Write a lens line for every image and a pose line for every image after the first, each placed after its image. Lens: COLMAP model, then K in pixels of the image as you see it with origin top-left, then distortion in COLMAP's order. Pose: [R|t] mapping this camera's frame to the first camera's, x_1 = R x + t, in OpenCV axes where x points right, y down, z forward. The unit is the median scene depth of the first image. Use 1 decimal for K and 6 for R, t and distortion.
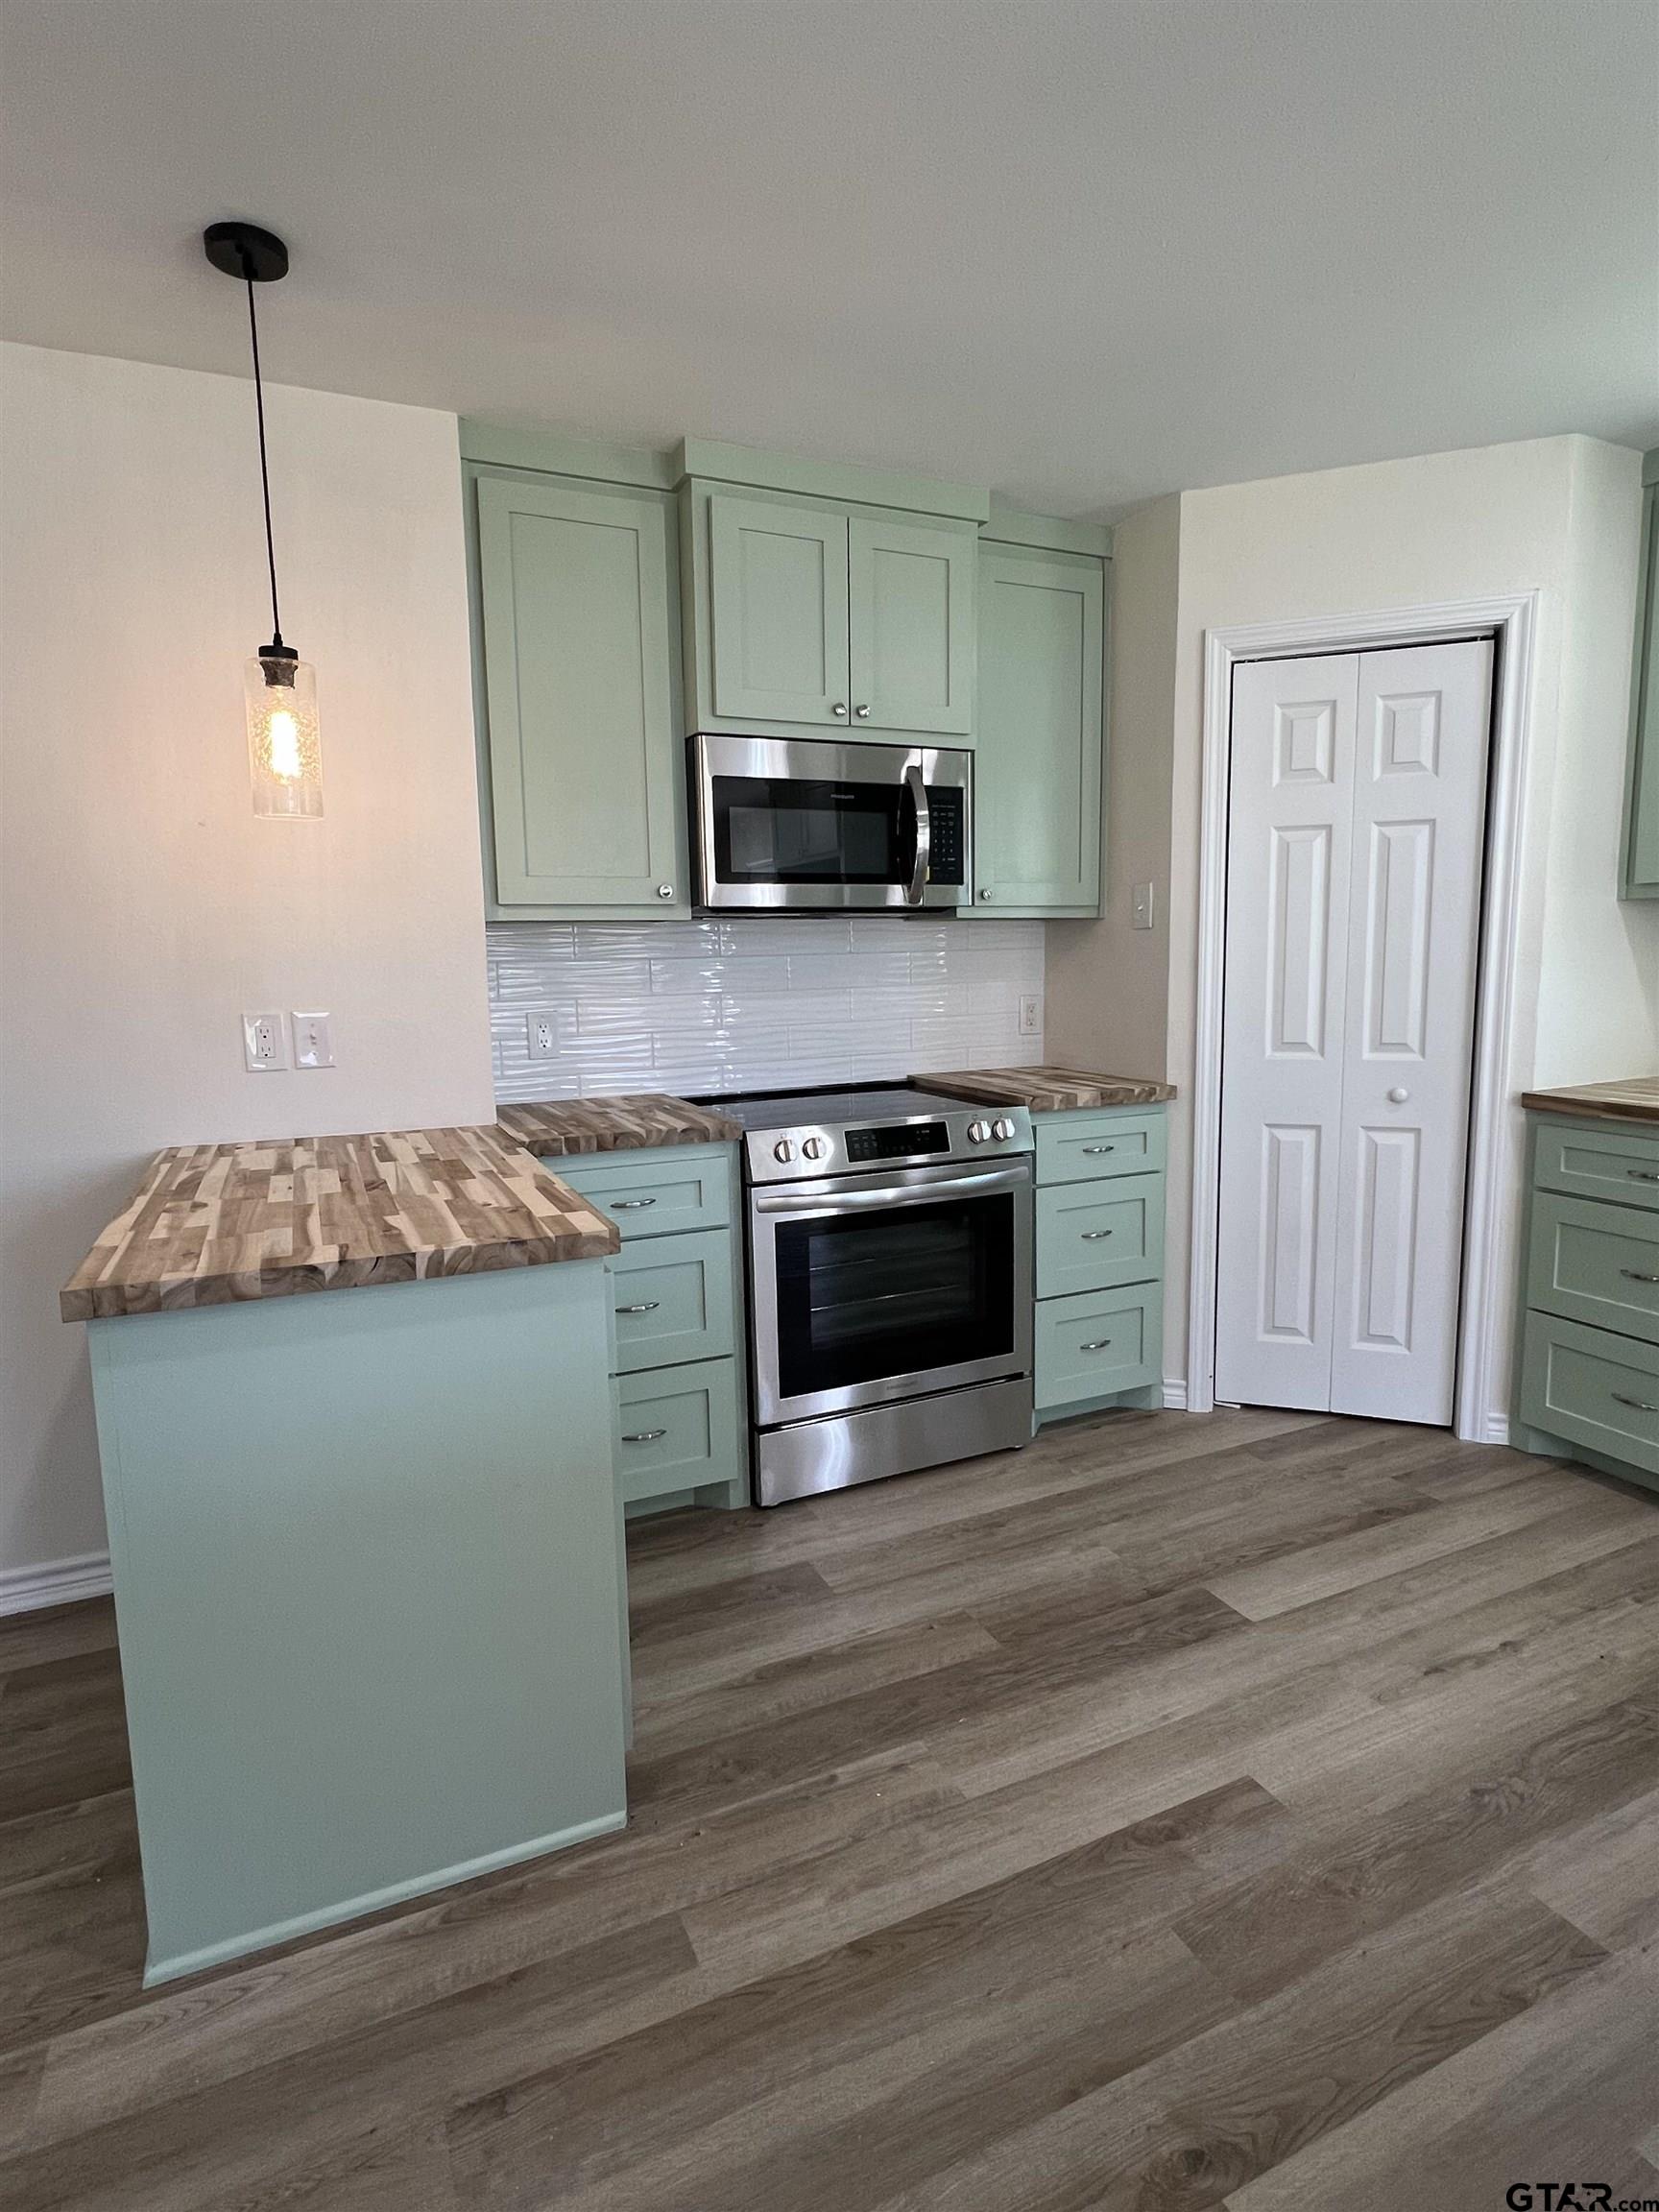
lens RADIAL K [[1154.8, 0, 834.7], [0, 1154.8, 1102.6], [0, 0, 1]] dist [-0.002363, 0.000881]
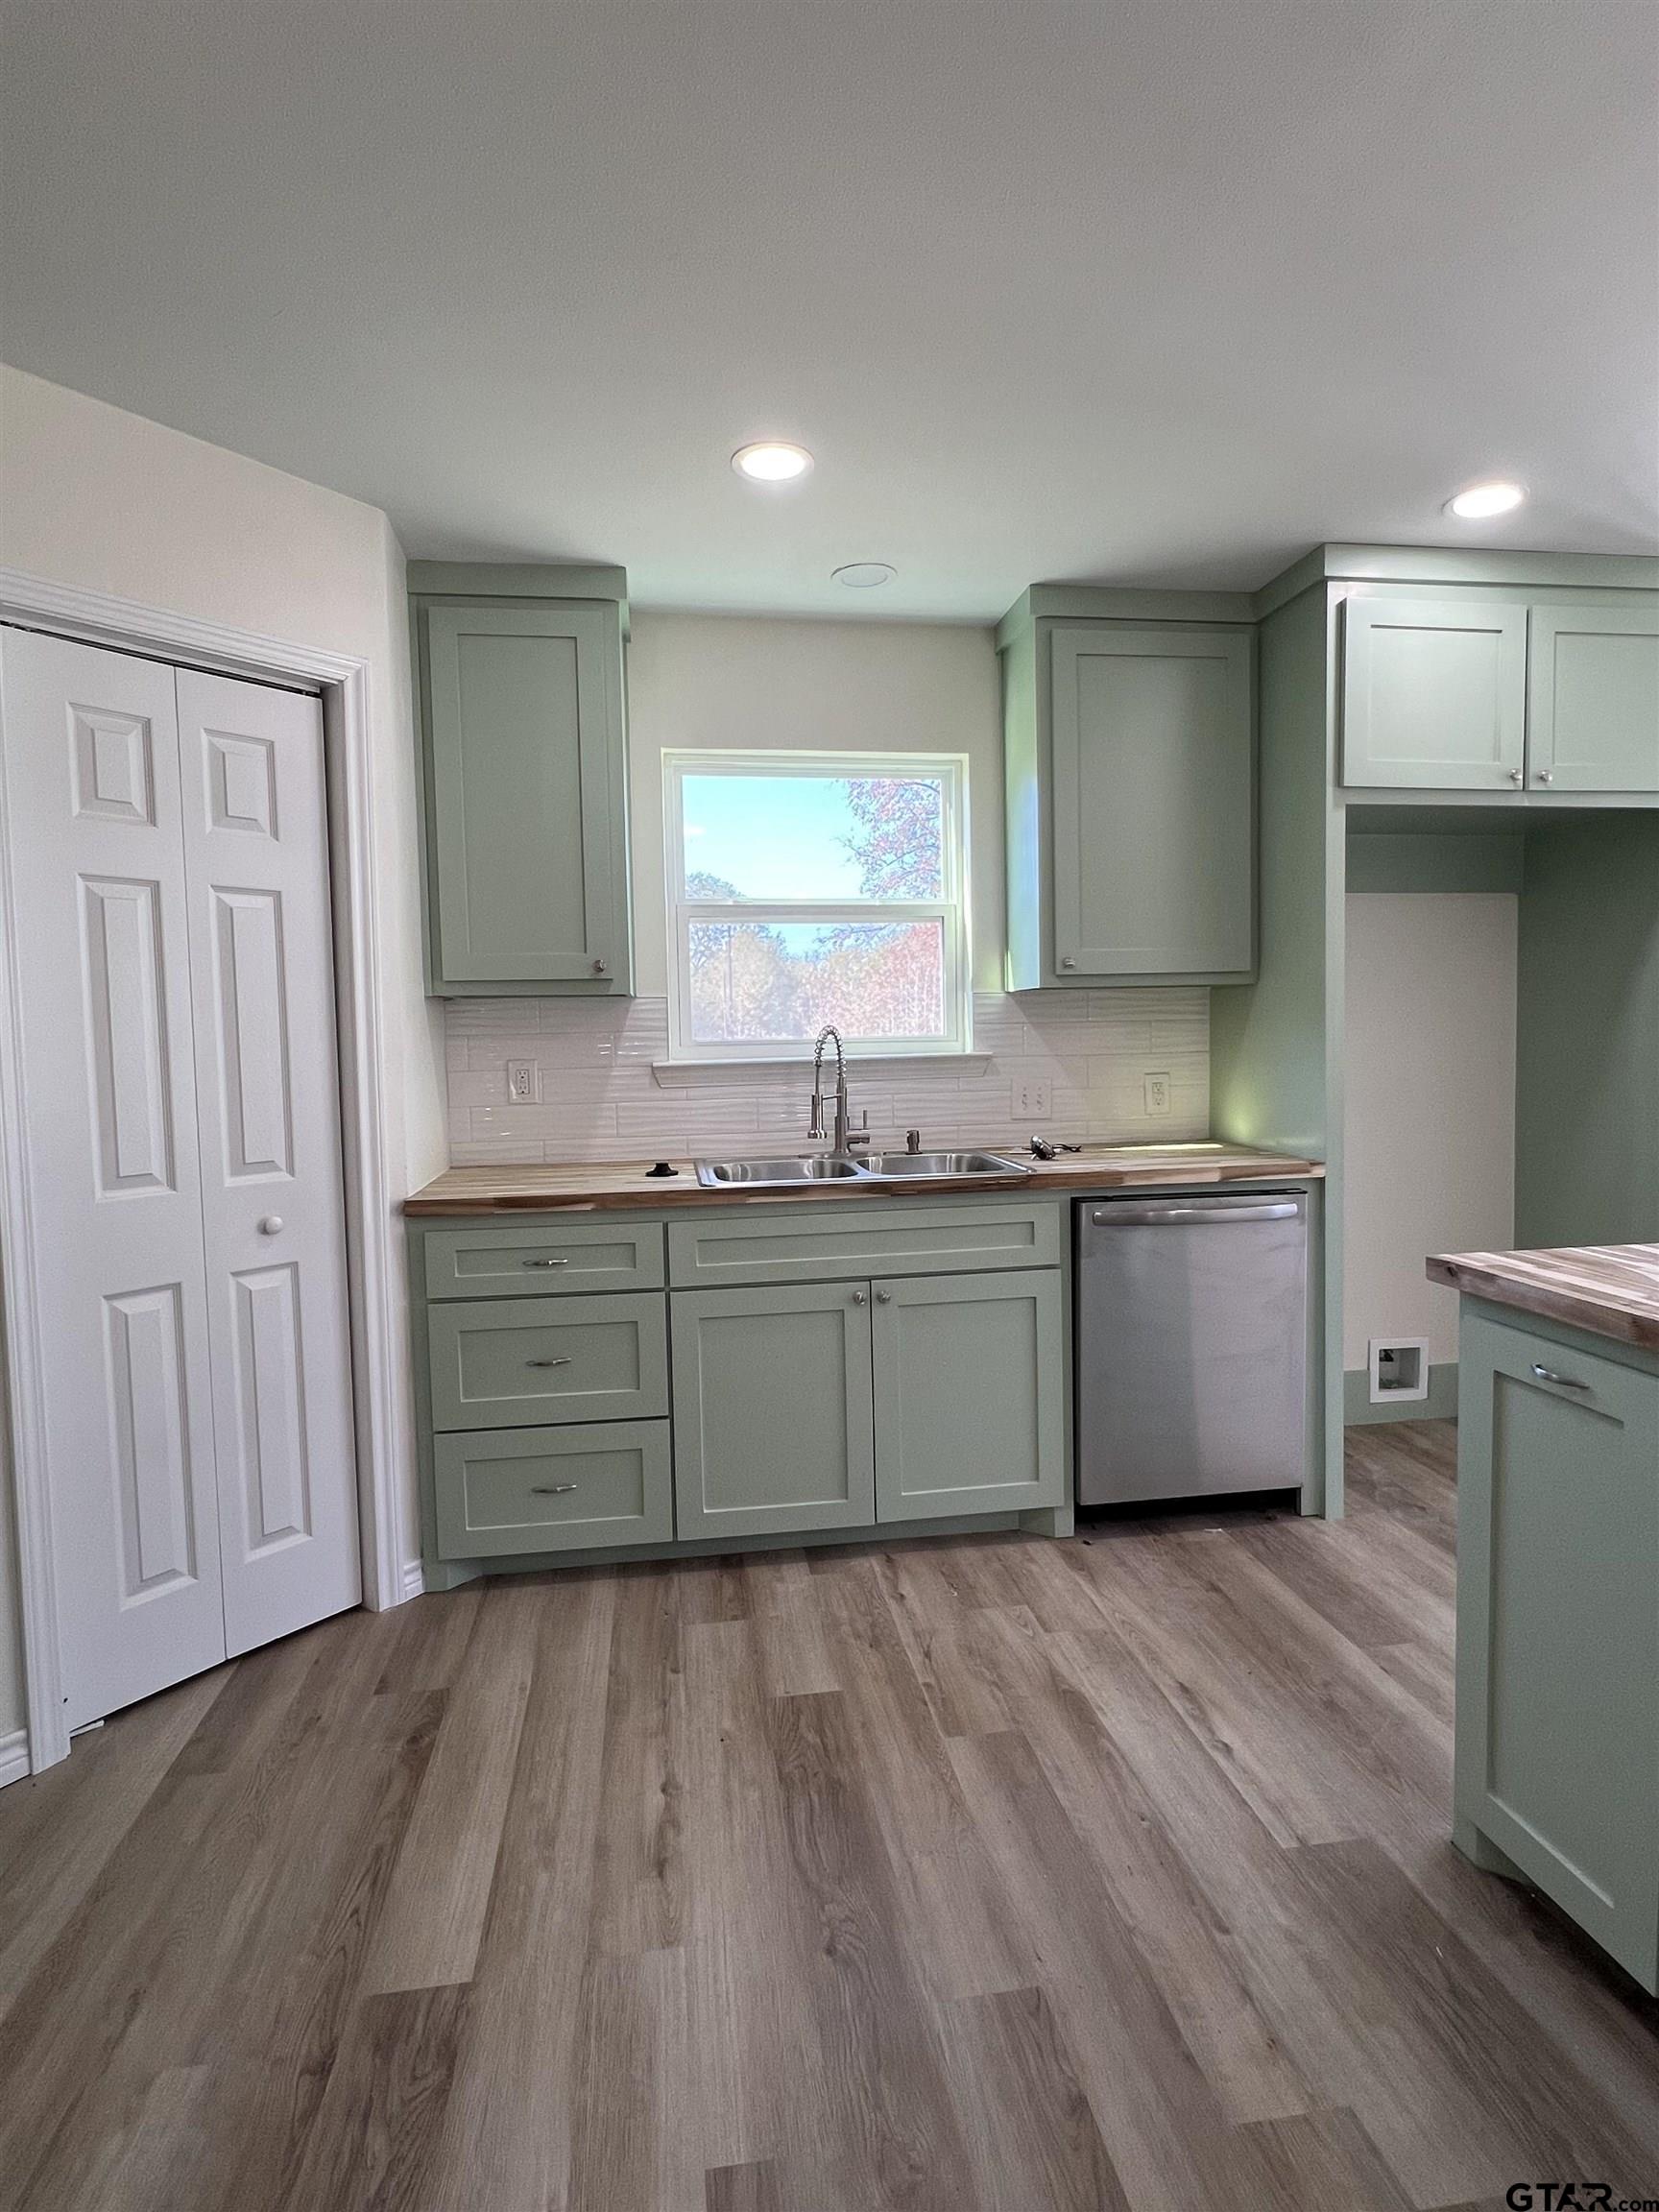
lens RADIAL K [[1154.8, 0, 830.6], [0, 1154.8, 1098.7], [0, 0, 1]] dist [-0.002363, 0.000881]
pose [[0.283284, -0.041171, 0.958152, -0.188539], [0.141566, 0.989929, 0.000682, -0.043425], [-0.948530, 0.135449, 0.286259, 0.430162]]
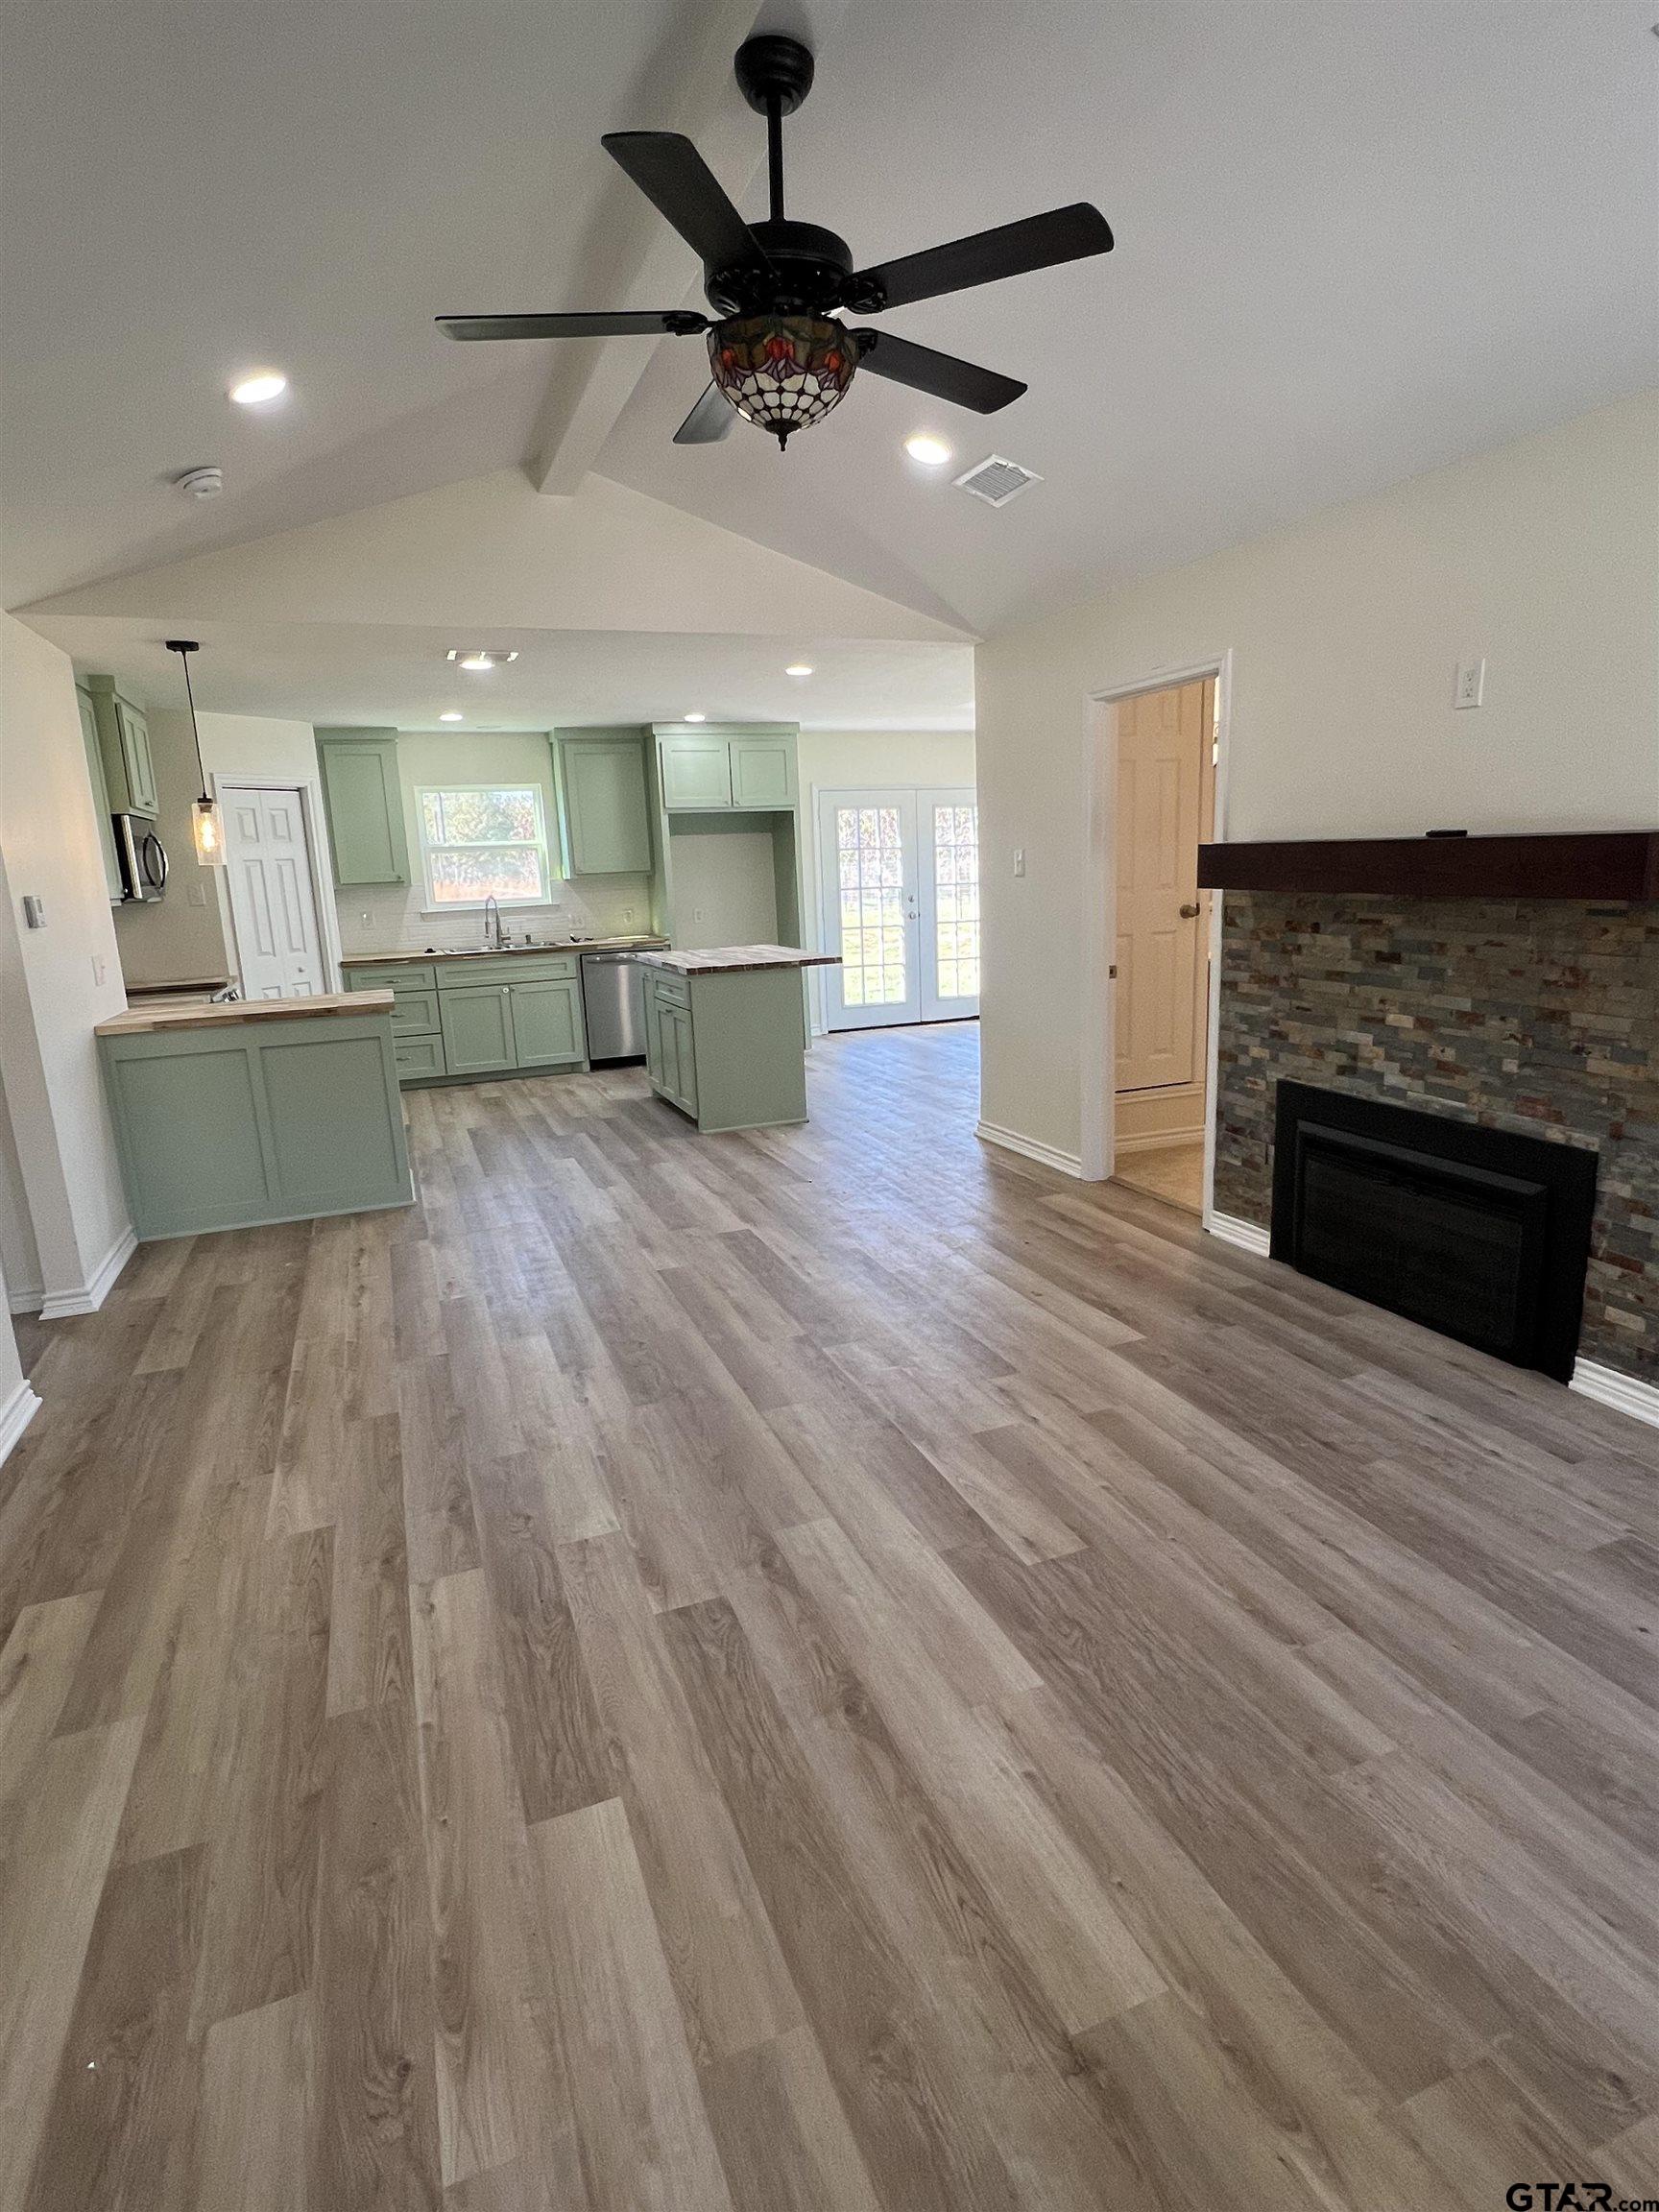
lens RADIAL K [[1154.8, 0, 835.3], [0, 1154.8, 1111.4], [0, 0, 1]] dist [-0.002363, 0.000881]
pose [[0.068201, -0.194034, 0.978621, -2.167673], [0.175642, 0.967919, 0.179671, 0.052612], [-0.982089, 0.159634, 0.100093, -0.378344]]
